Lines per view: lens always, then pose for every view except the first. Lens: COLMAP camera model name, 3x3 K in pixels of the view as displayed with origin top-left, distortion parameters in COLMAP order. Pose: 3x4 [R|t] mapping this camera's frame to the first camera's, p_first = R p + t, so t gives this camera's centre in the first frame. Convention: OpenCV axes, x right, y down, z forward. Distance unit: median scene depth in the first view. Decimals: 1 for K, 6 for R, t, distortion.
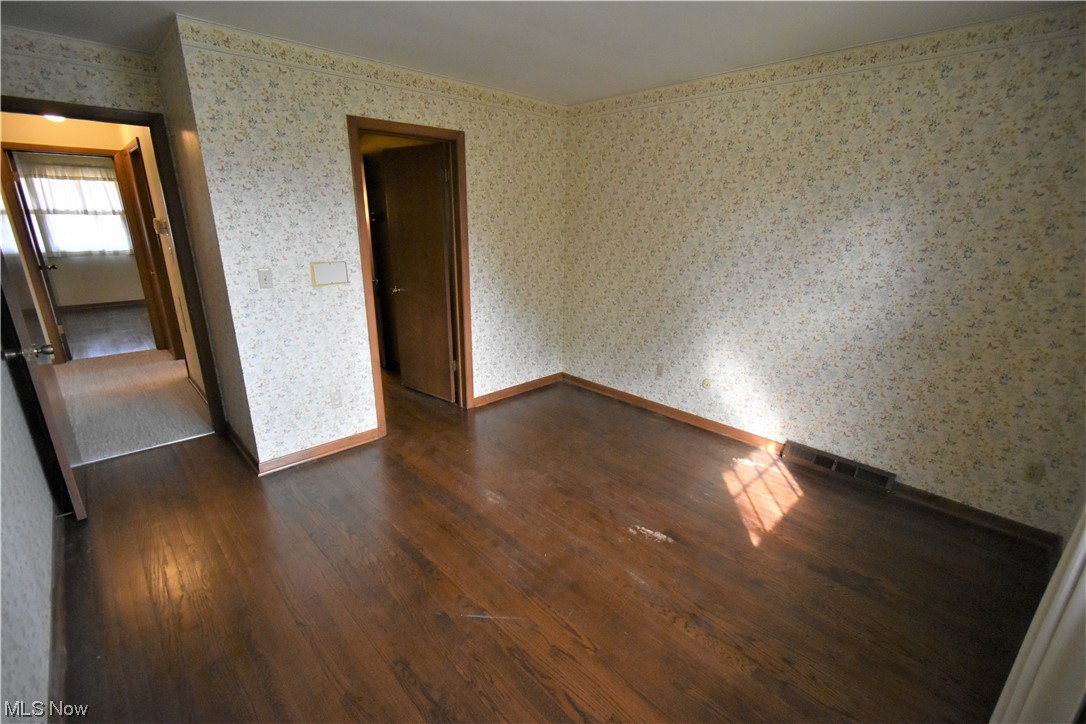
lens RADIAL K [[481.1, 0, 547.7], [0, 481.1, 363.4], [0, 0, 1]] dist [0.004060, -0.001091]
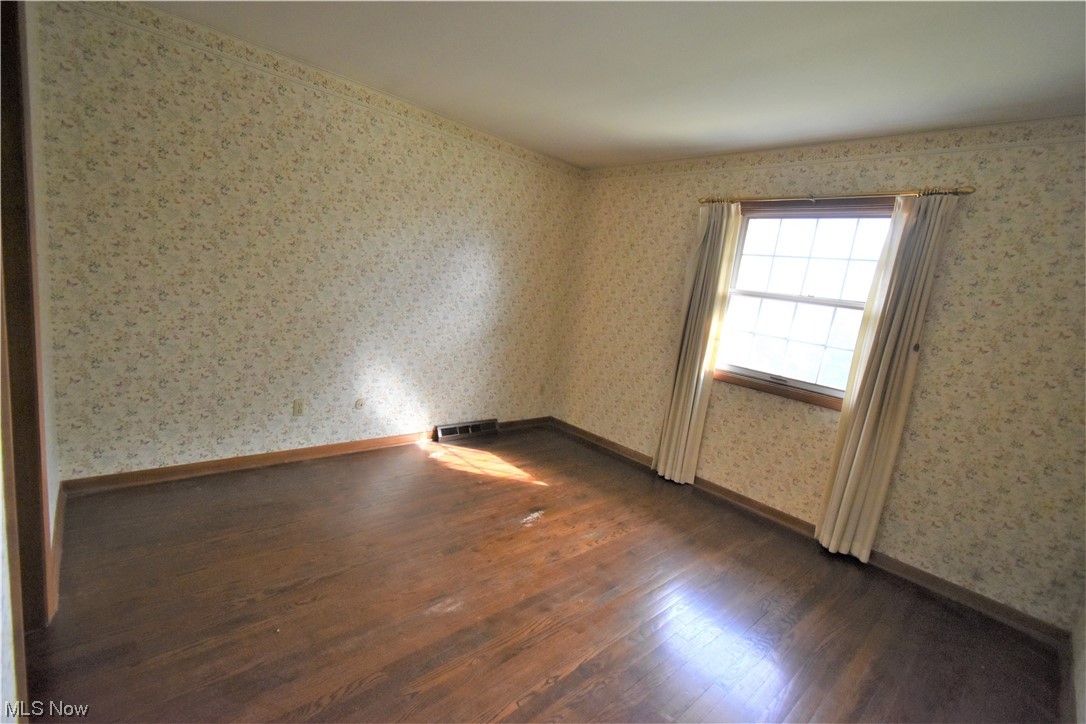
lens RADIAL K [[481.1, 0, 543.0], [0, 481.1, 363.6], [0, 0, 1]] dist [0.004060, -0.001091]
pose [[0.021664, -0.172737, 0.984730, -0.680236], [0.176567, 0.970140, 0.166293, -0.151096], [-0.984050, 0.170268, 0.051516, 0.683347]]
